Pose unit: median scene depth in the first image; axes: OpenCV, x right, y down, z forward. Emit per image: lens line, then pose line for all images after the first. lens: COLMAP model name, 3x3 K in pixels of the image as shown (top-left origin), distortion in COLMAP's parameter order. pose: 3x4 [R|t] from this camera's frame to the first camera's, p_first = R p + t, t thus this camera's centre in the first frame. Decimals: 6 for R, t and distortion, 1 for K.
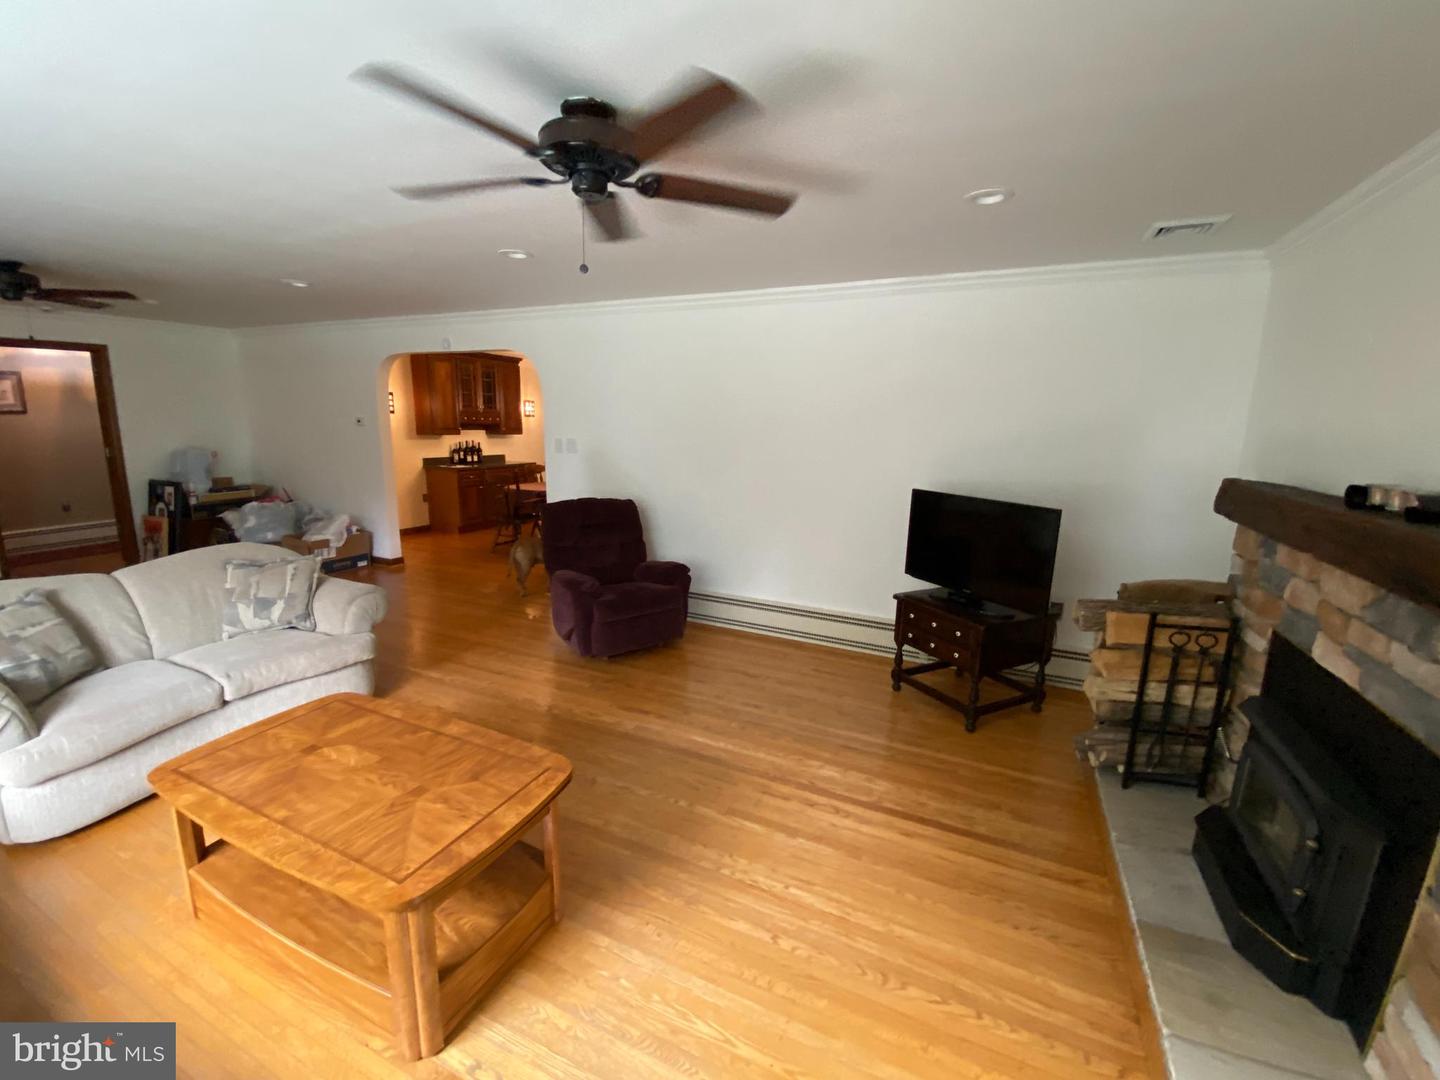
lens RADIAL K [[604.4, 0, 720.0], [0, 604.4, 540.0], [0, 0, 1]] dist [0.018920, -0.021146]
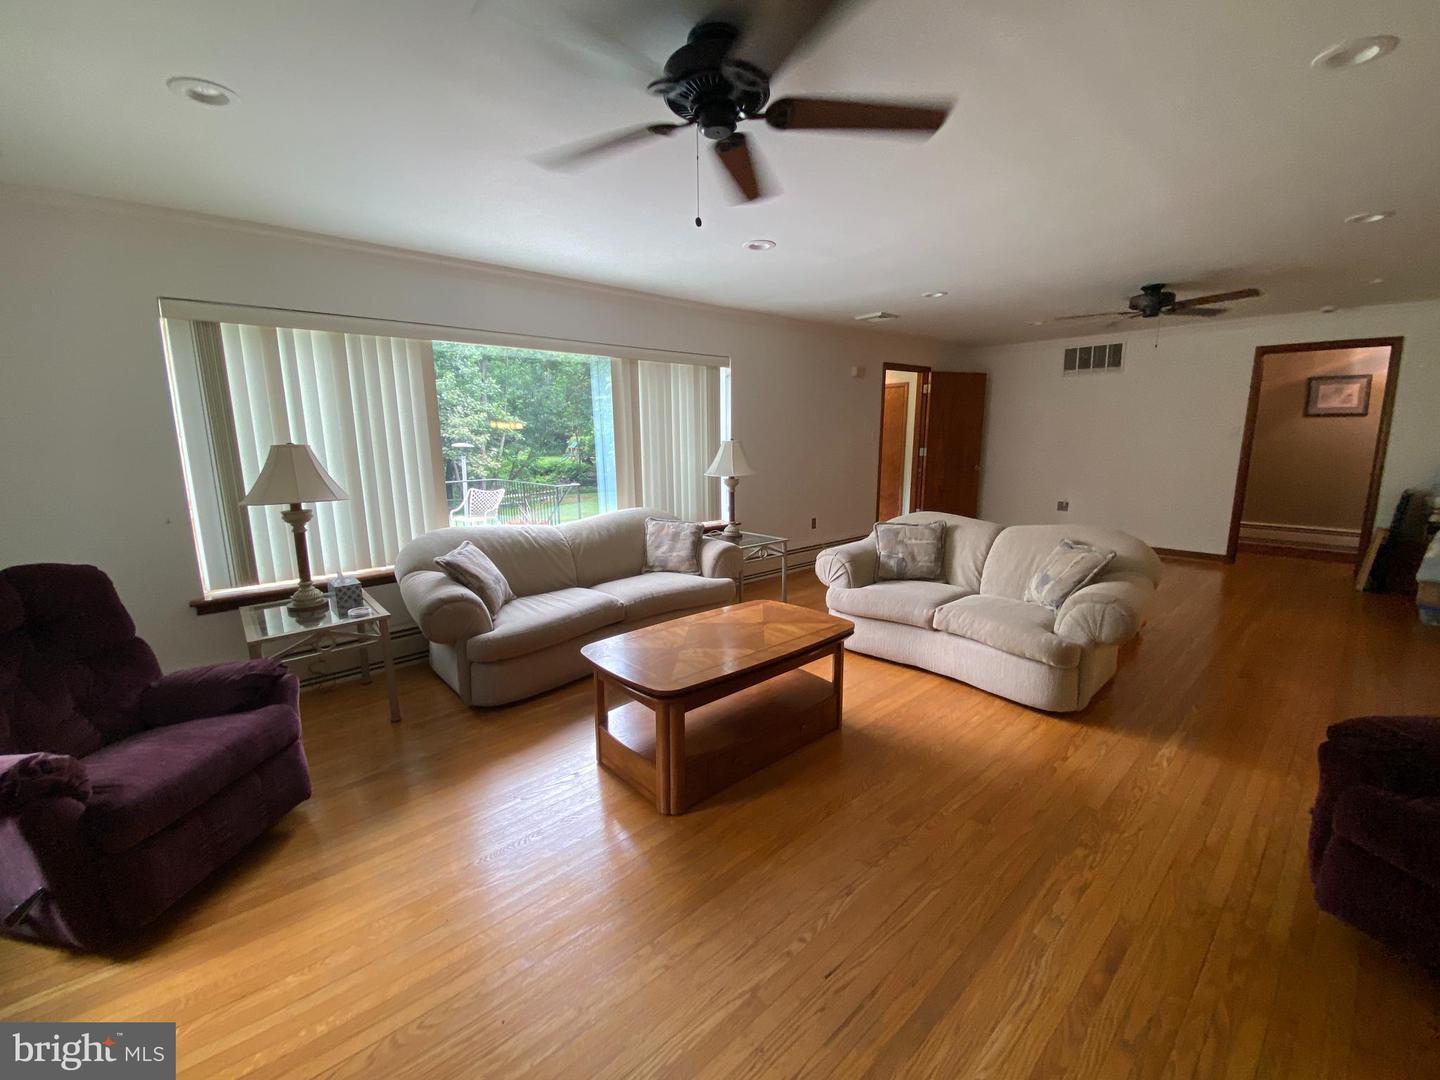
lens RADIAL K [[580.0, 0, 702.7], [0, 580.0, 540.6], [0, 0, 1]] dist [0.016470, -0.018956]
pose [[-0.409715, 0.148960, -0.899969, 0.332245], [-0.171610, 0.956375, 0.236423, -0.082923], [0.895926, 0.251310, -0.366278, 0.703873]]
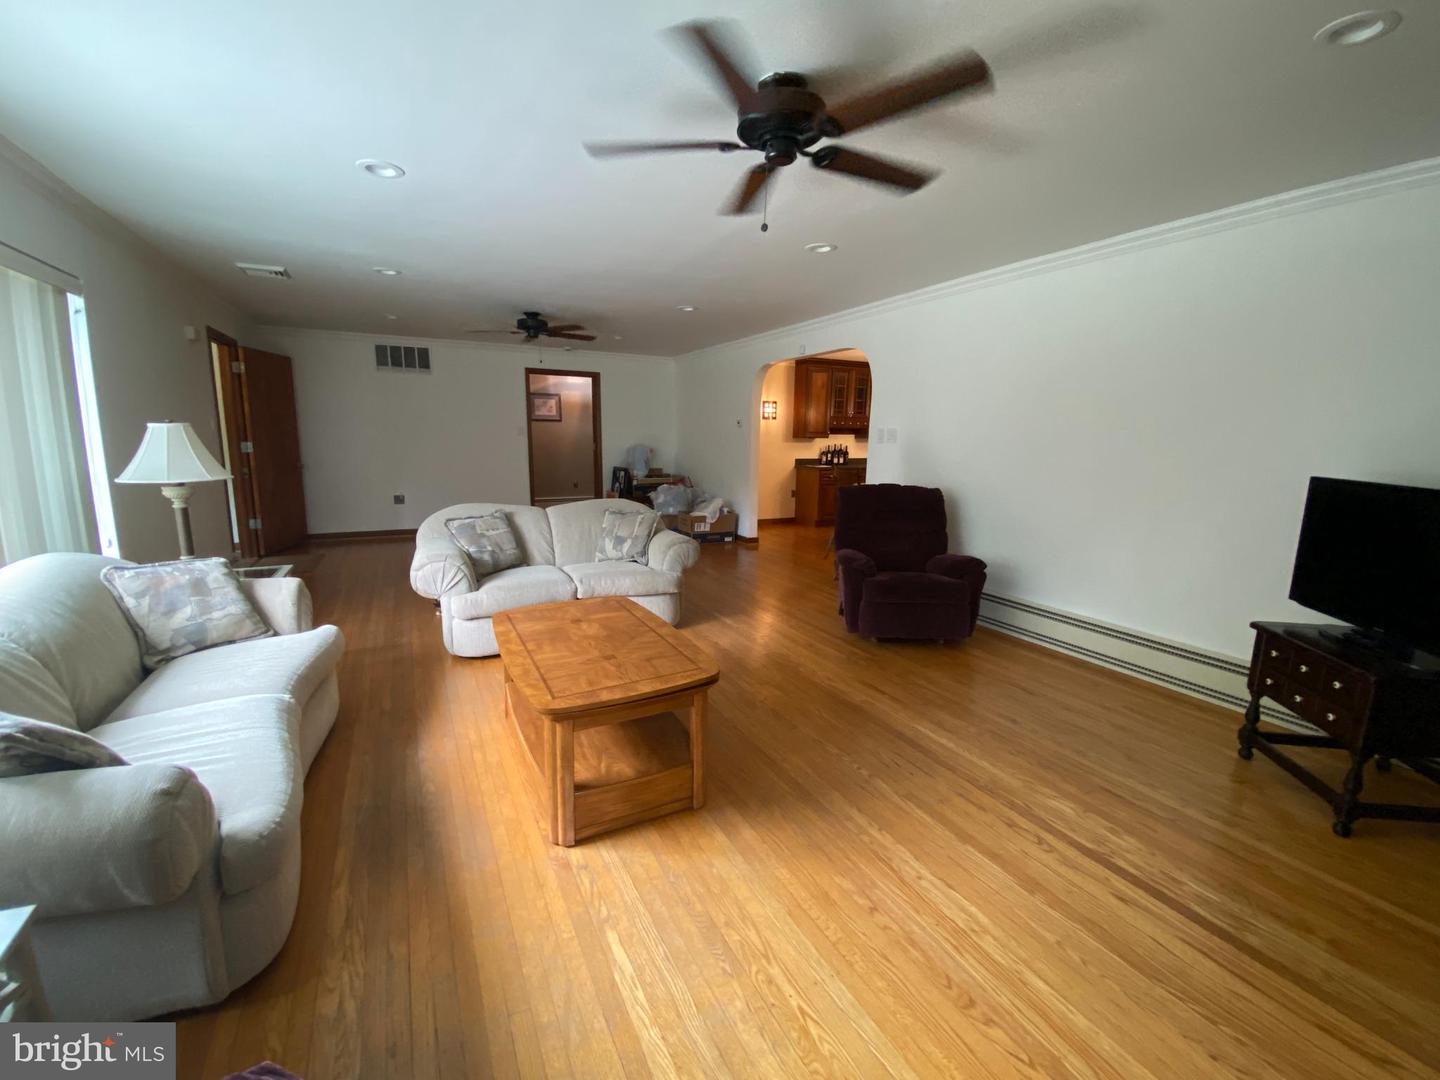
lens RADIAL K [[604.4, 0, 720.0], [0, 604.4, 540.0], [0, 0, 1]] dist [0.018920, -0.021146]
pose [[0.792572, 0.095658, -0.602229, 0.208367], [-0.116491, 0.993182, 0.004447, 0.061519], [0.598548, 0.066630, 0.798311, 0.044488]]
